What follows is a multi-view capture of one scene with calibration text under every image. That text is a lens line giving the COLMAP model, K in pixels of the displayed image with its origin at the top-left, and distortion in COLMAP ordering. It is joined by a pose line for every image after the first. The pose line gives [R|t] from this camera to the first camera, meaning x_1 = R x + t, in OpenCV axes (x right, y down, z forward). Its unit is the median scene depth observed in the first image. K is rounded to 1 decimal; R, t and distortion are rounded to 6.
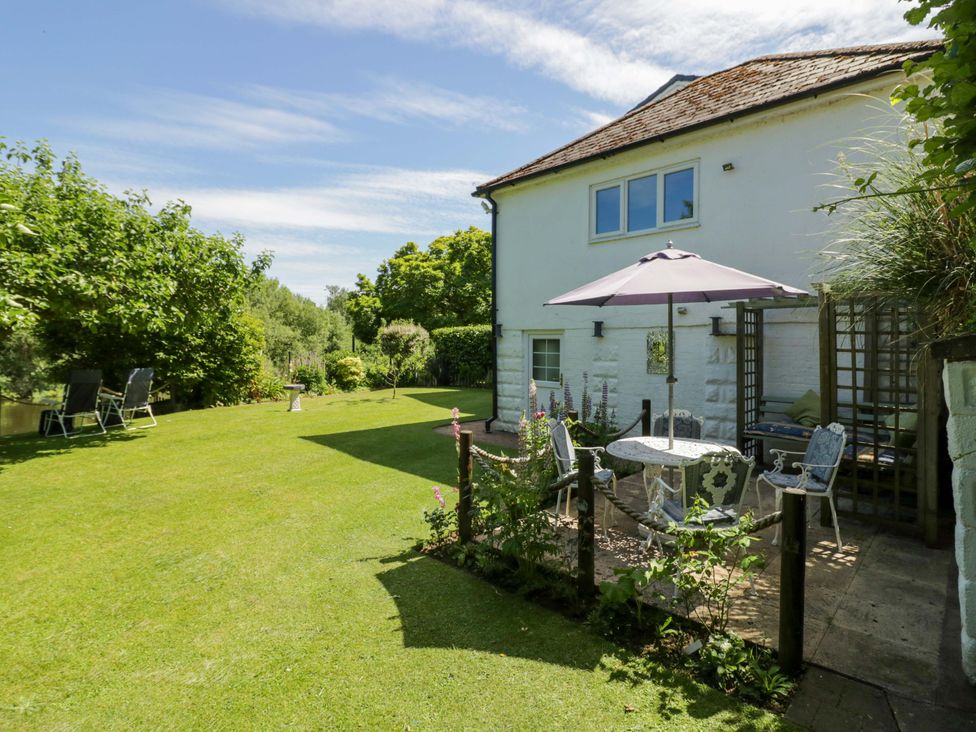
lens RADIAL K [[507.4, 0, 487.6], [0, 507.4, 357.5], [0, 0, 1]] dist [0.002778, -0.015812]
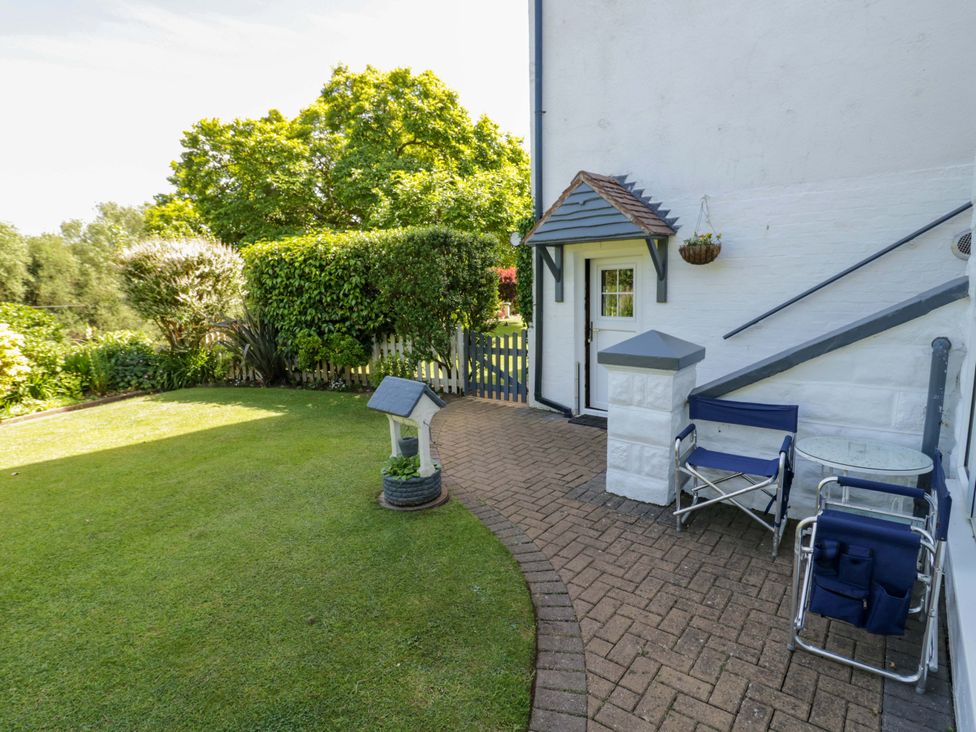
lens RADIAL K [[507.4, 0, 487.6], [0, 507.4, 357.5], [0, 0, 1]] dist [0.002778, -0.015812]
pose [[0.996120, -0.035291, 0.080617, 0.044751], [0.026034, 0.993239, 0.113132, -0.006241], [-0.084064, -0.110594, 0.990304, 0.455922]]
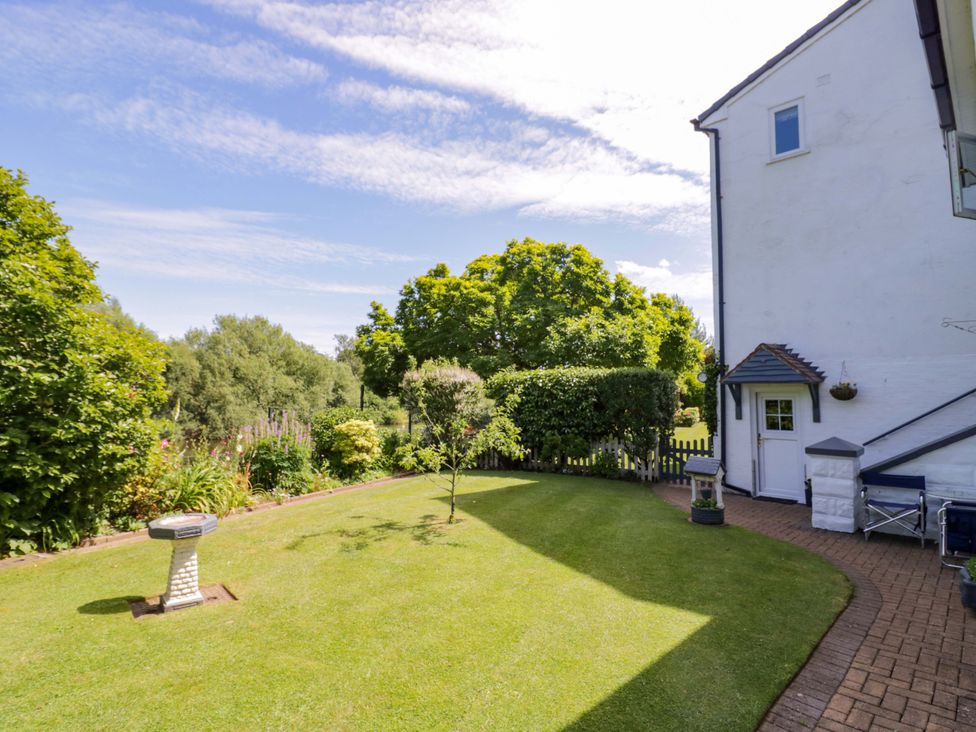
lens RADIAL K [[507.4, 0, 487.6], [0, 507.4, 357.5], [0, 0, 1]] dist [0.002778, -0.015812]
pose [[0.999856, 0.007119, -0.015379, -0.084221], [-0.008703, 0.994384, -0.105477, -0.008559], [0.014542, 0.105596, 0.994303, 0.312564]]
